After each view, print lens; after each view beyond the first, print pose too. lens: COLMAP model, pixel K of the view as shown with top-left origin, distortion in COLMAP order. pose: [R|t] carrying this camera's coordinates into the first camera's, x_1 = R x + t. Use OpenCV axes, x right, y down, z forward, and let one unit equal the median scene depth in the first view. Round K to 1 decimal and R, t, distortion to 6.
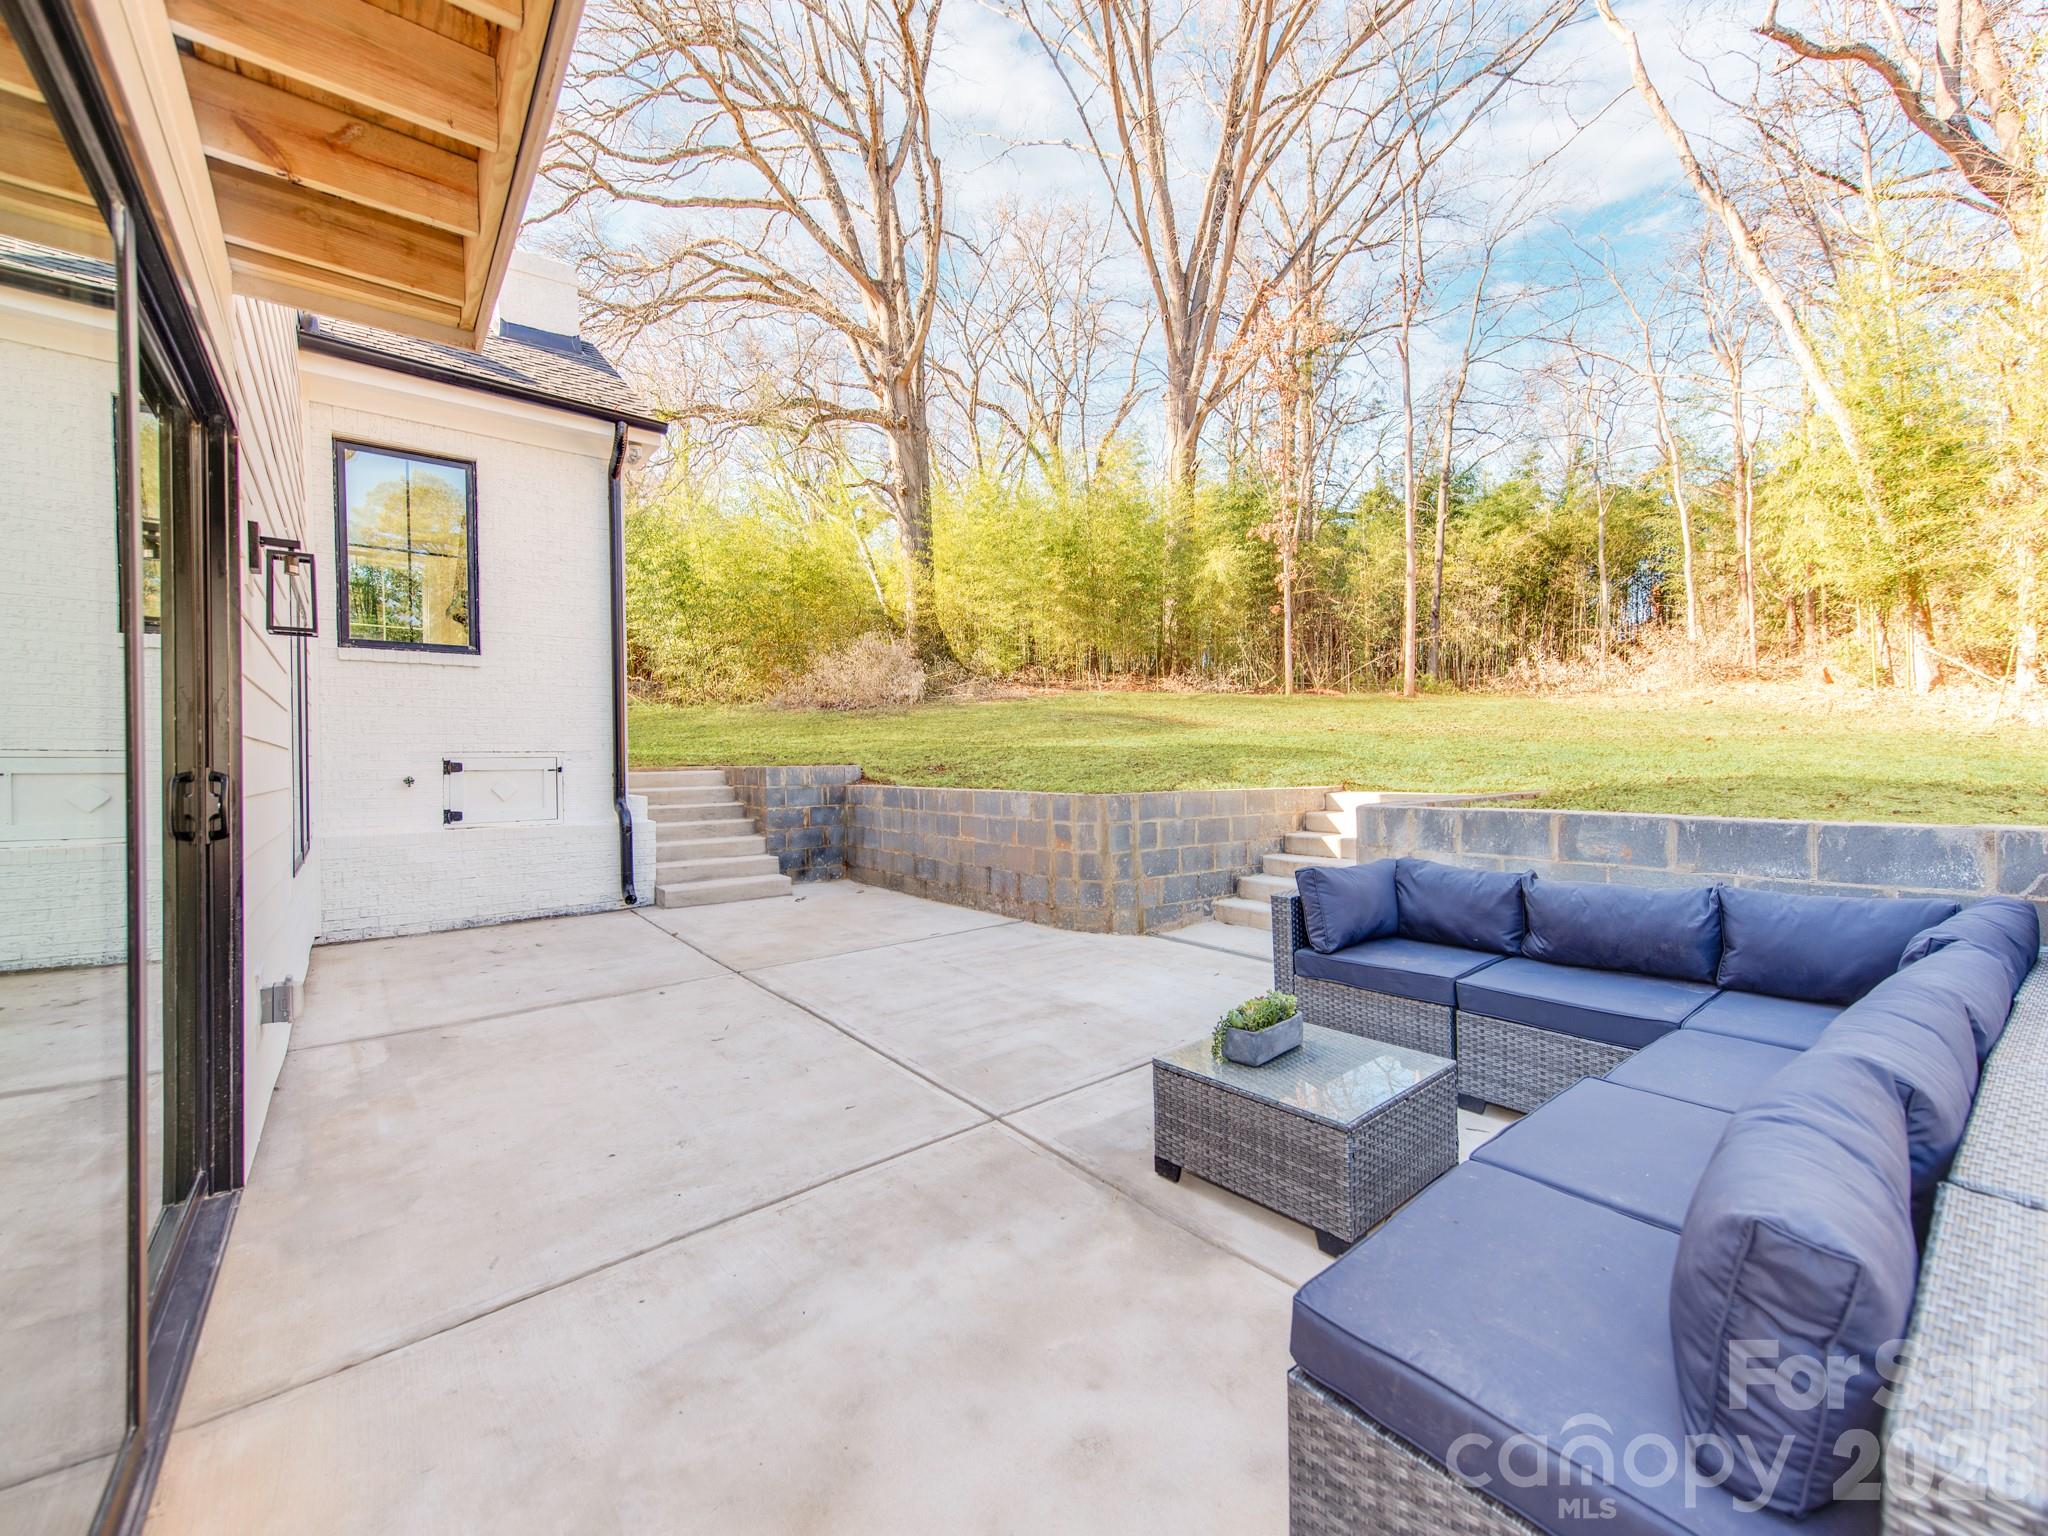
lens RADIAL K [[824.6, 0, 1037.9], [0, 824.6, 756.1], [0, 0, 1]] dist [0.004694, -0.000028]
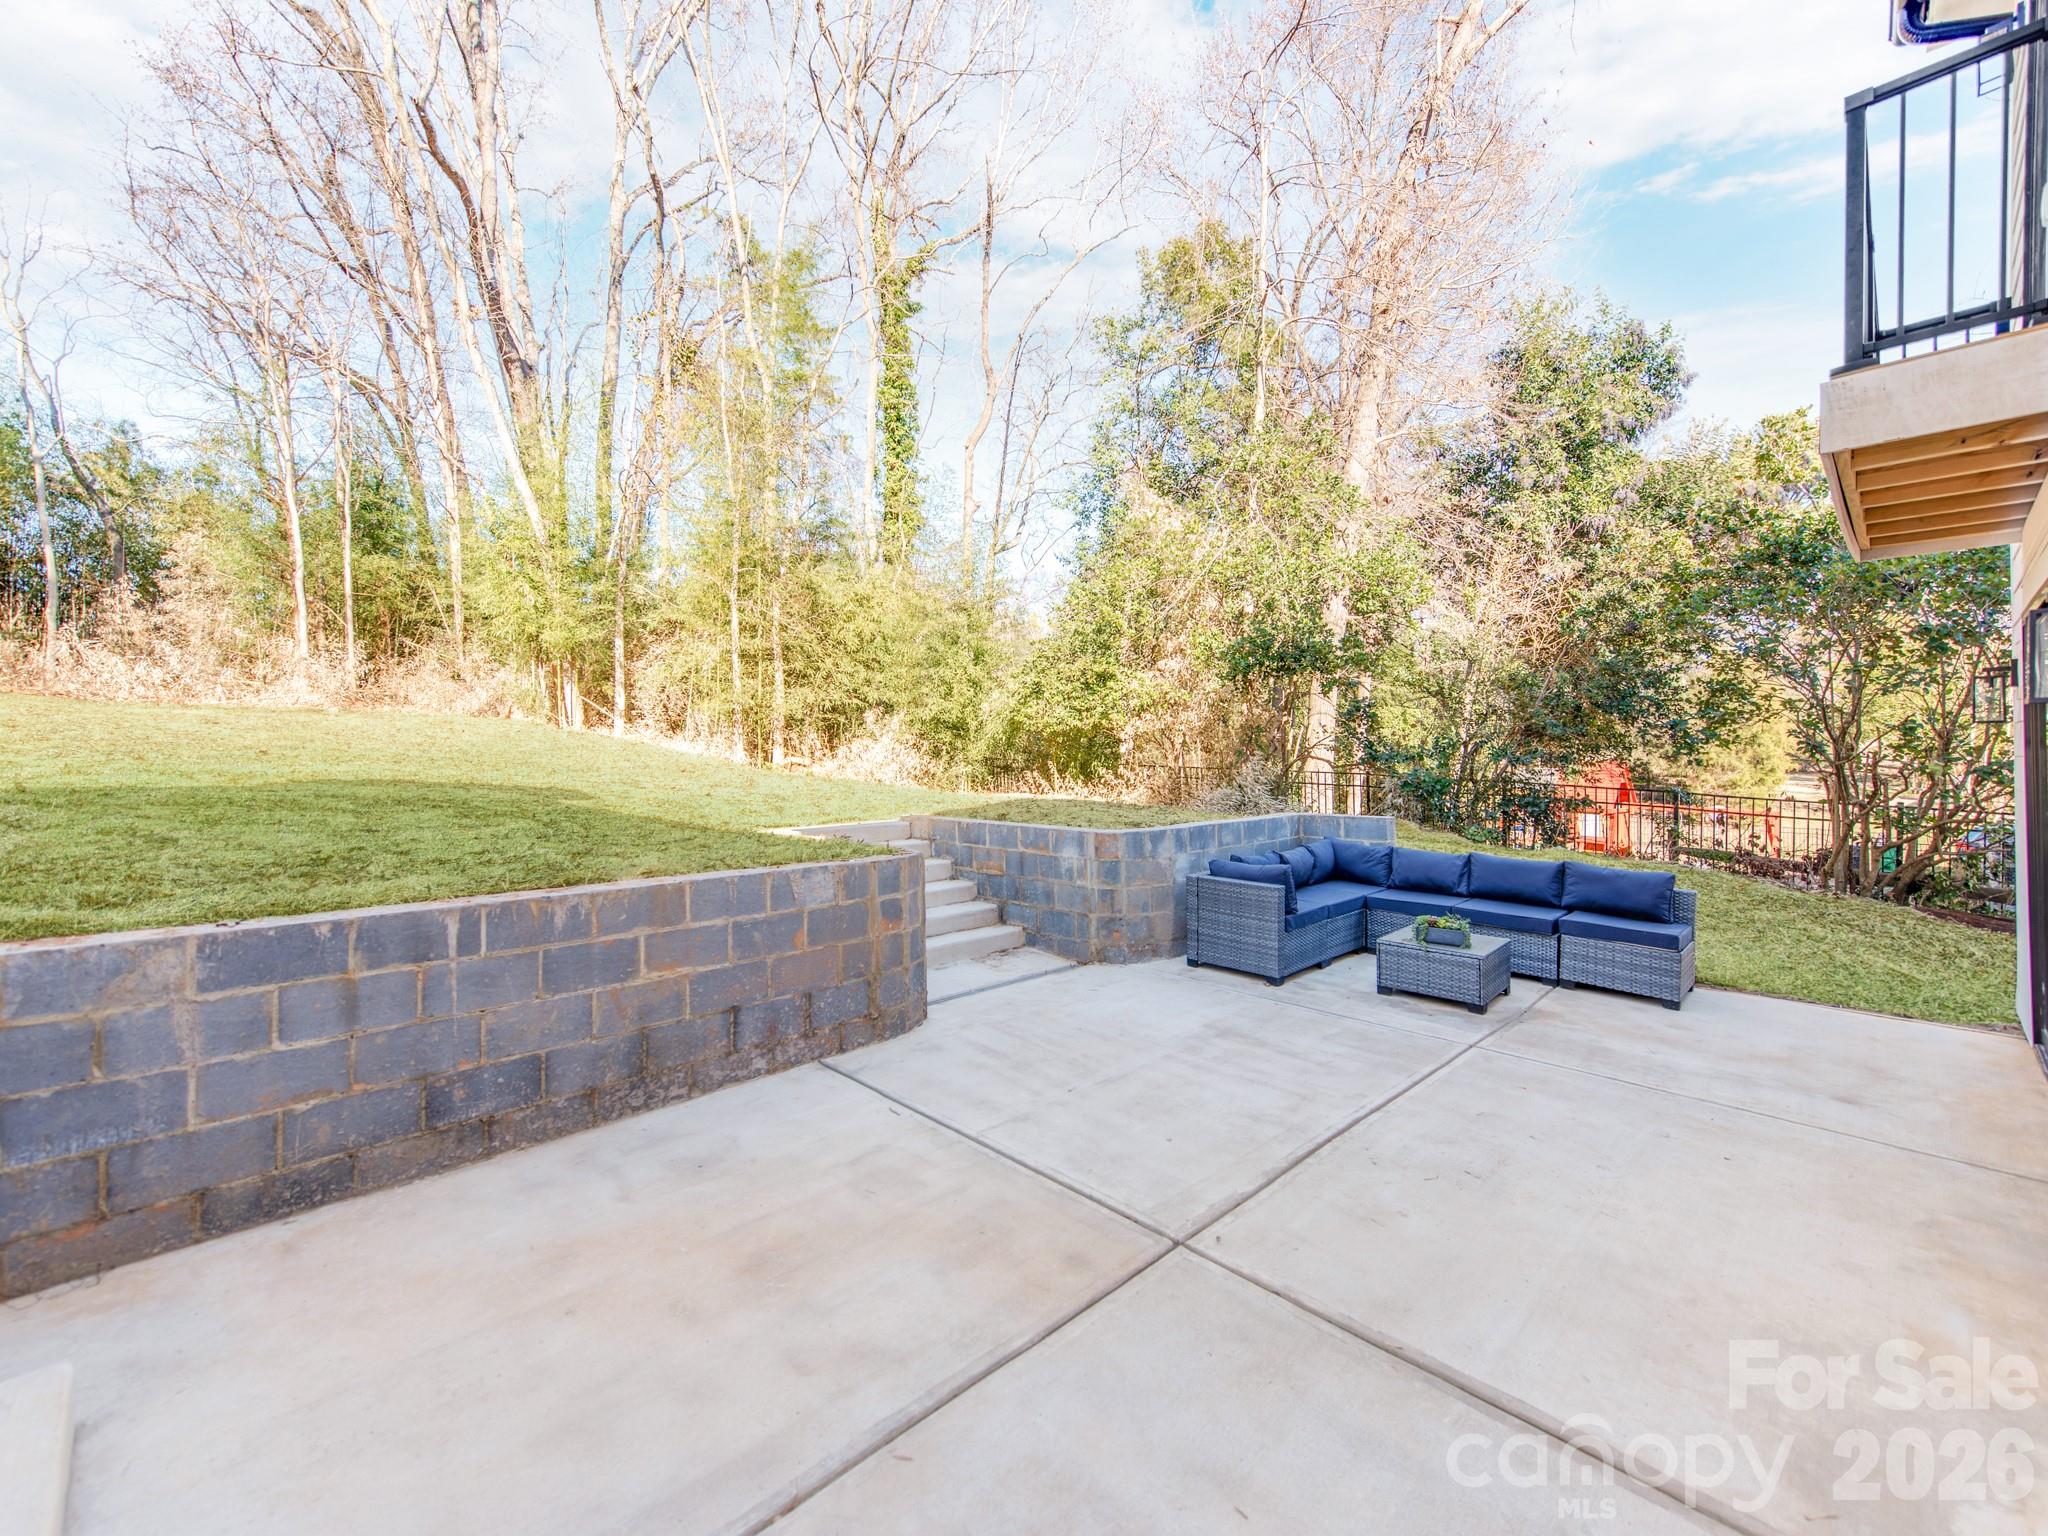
lens RADIAL K [[824.6, 0, 1021.7], [0, 824.6, 761.0], [0, 0, 1]] dist [0.004694, -0.000028]
pose [[-0.067308, 0.004787, 0.997721, -1.116446], [0.005249, 0.999976, -0.004444, -0.059903], [-0.997718, 0.004938, -0.067332, 1.423950]]
